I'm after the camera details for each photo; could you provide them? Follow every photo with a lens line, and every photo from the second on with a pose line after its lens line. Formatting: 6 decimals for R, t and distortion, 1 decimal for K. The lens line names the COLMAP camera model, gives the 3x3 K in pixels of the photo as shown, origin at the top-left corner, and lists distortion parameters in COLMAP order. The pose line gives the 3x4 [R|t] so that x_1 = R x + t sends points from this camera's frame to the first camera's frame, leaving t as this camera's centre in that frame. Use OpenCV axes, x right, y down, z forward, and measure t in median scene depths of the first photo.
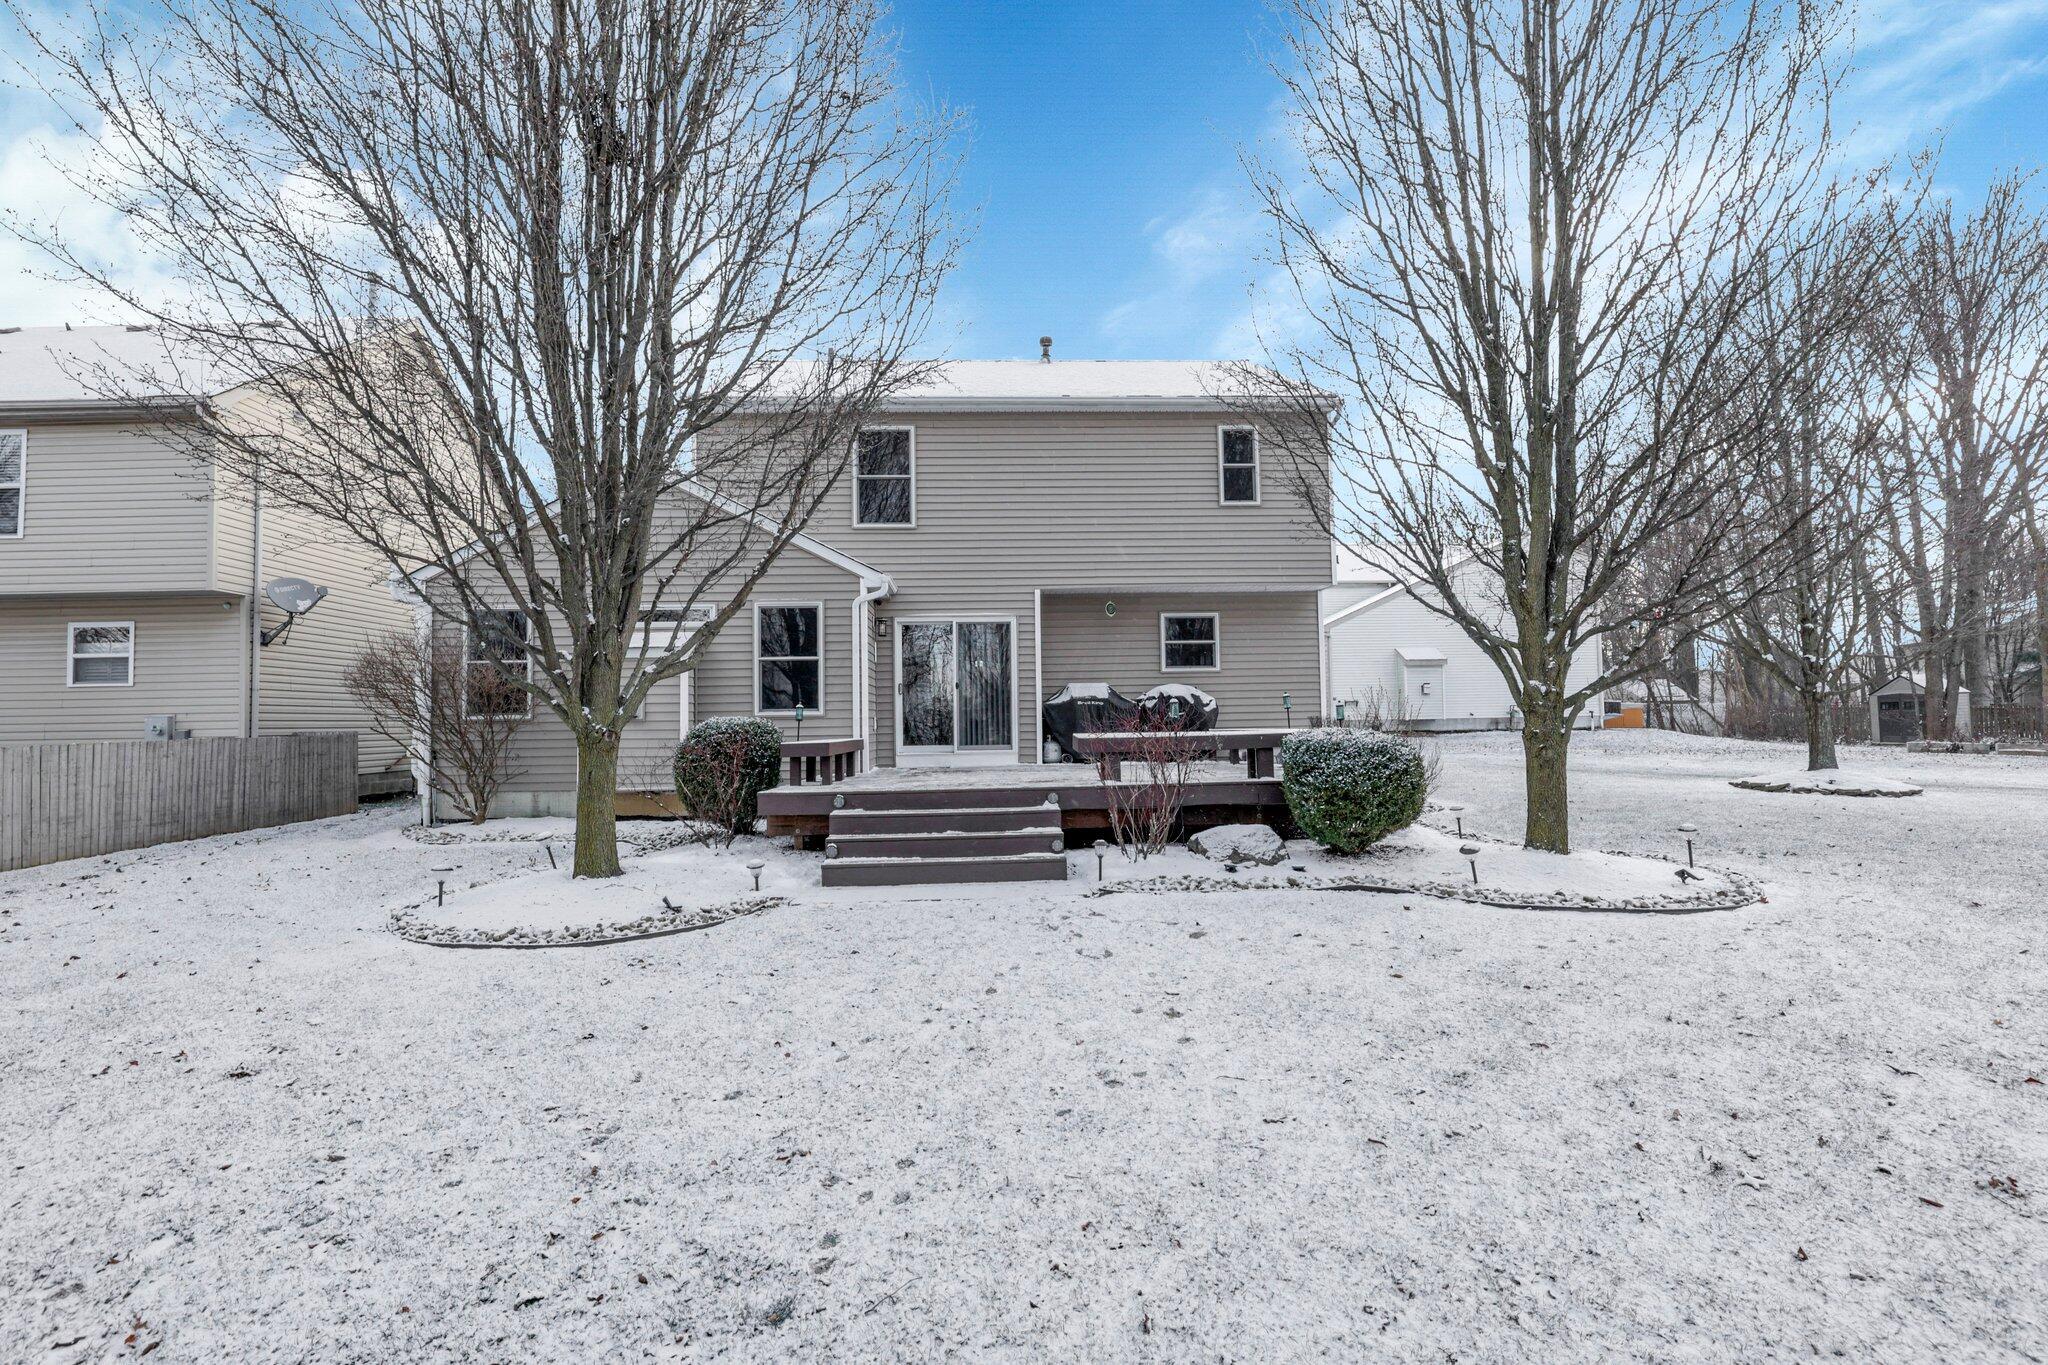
lens RADIAL K [[955.9, 0, 1025.4], [0, 955.9, 680.1], [0, 0, 1]] dist [-0.022882, -0.000553]
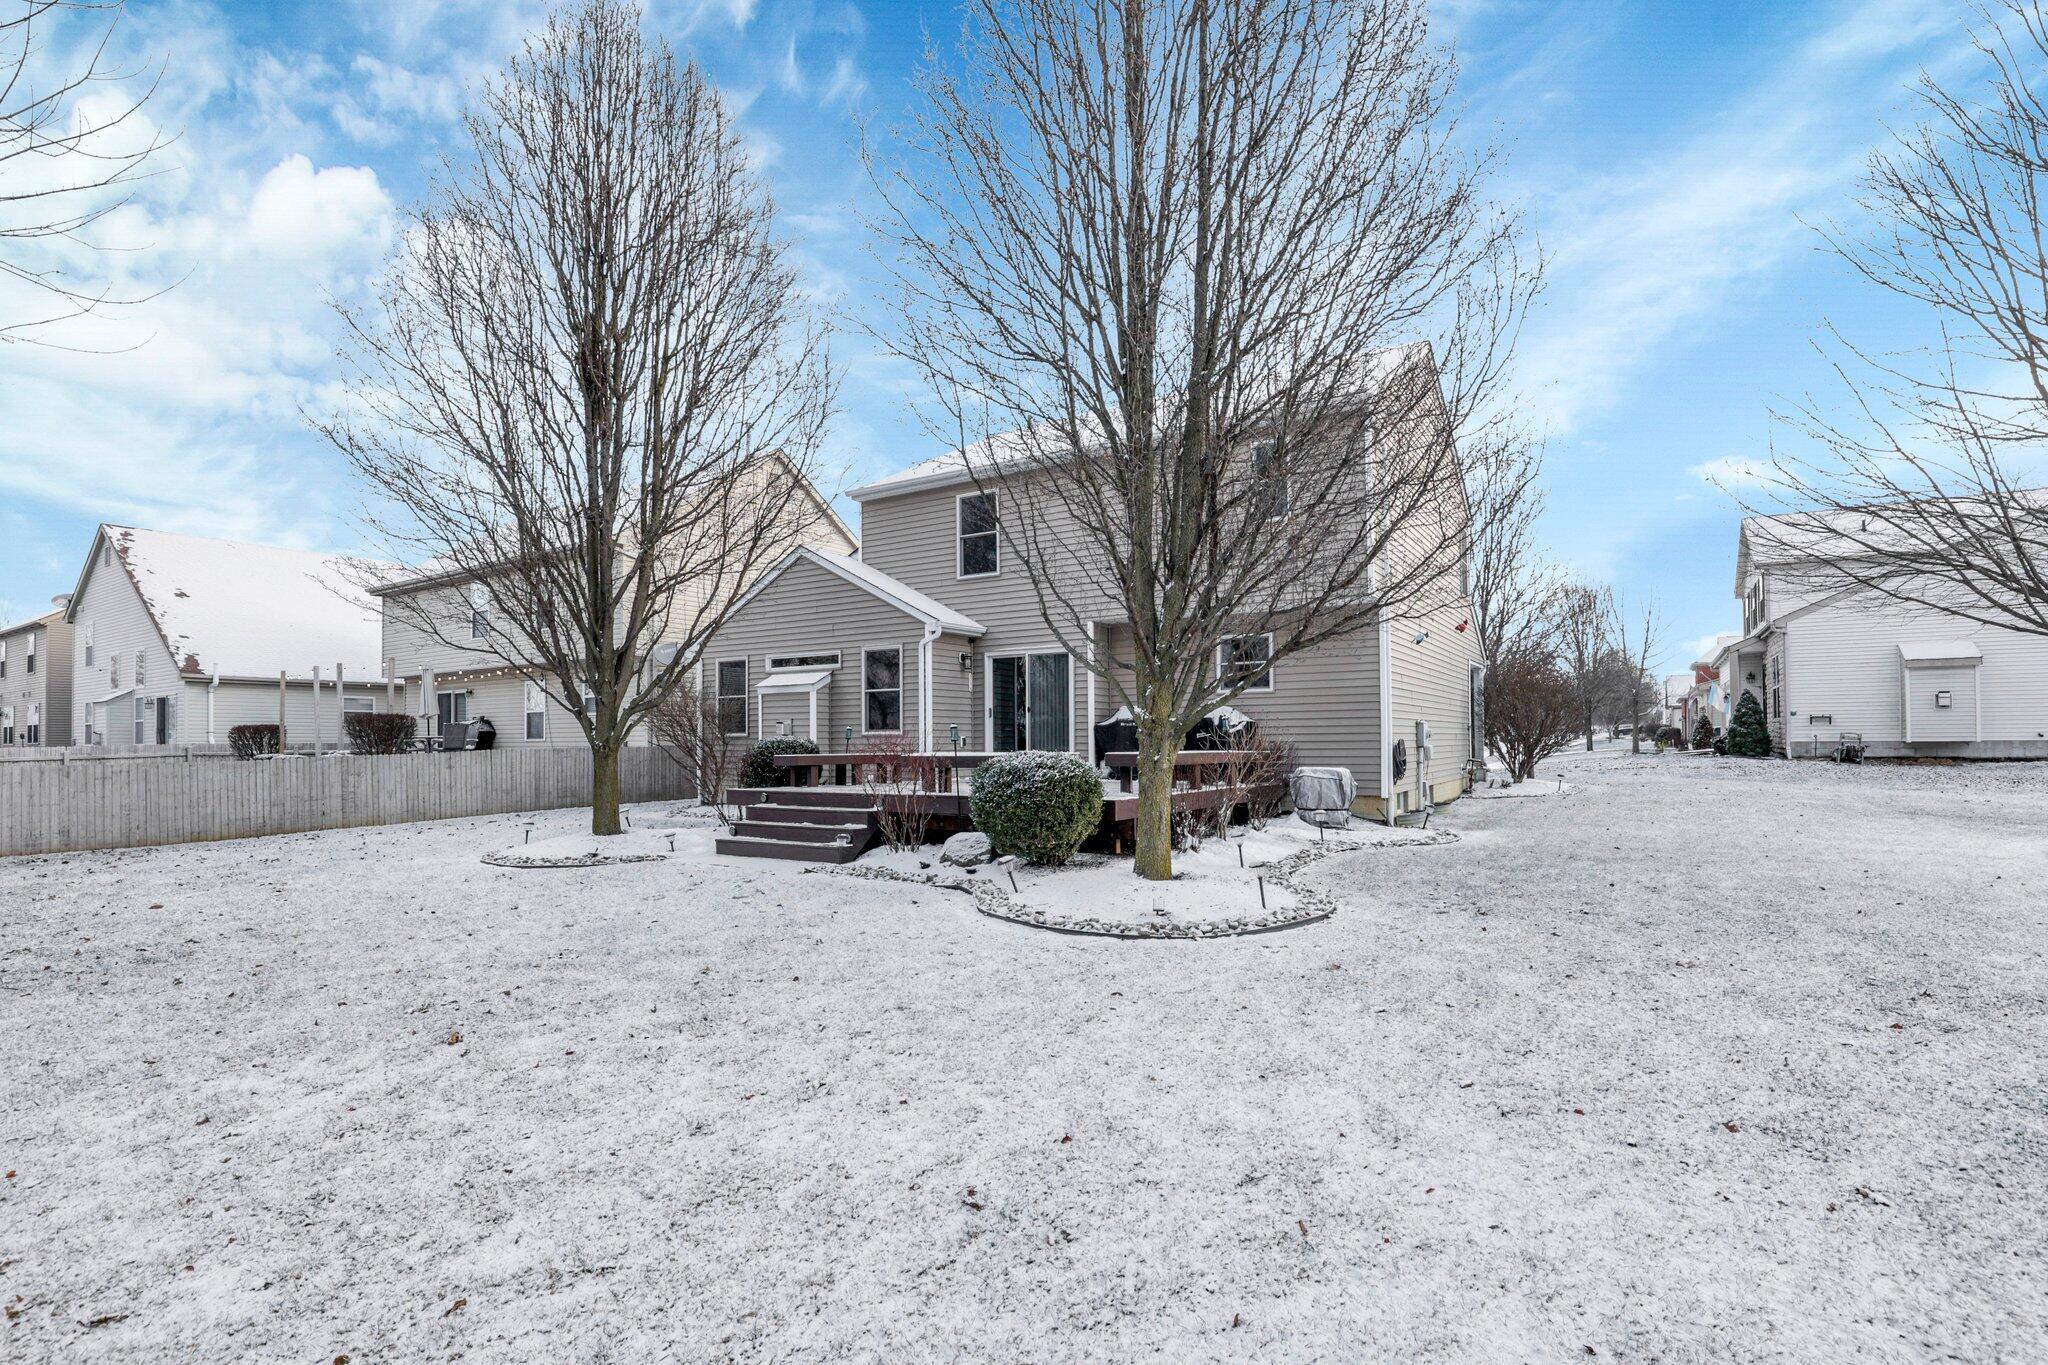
lens RADIAL K [[955.9, 0, 1016.9], [0, 955.9, 701.5], [0, 0, 1]] dist [-0.022882, -0.000553]
pose [[0.817603, -0.012315, -0.575651, 0.915897], [0.017024, 0.999851, 0.002789, -0.011893], [0.575531, -0.012080, 0.817691, 0.066810]]
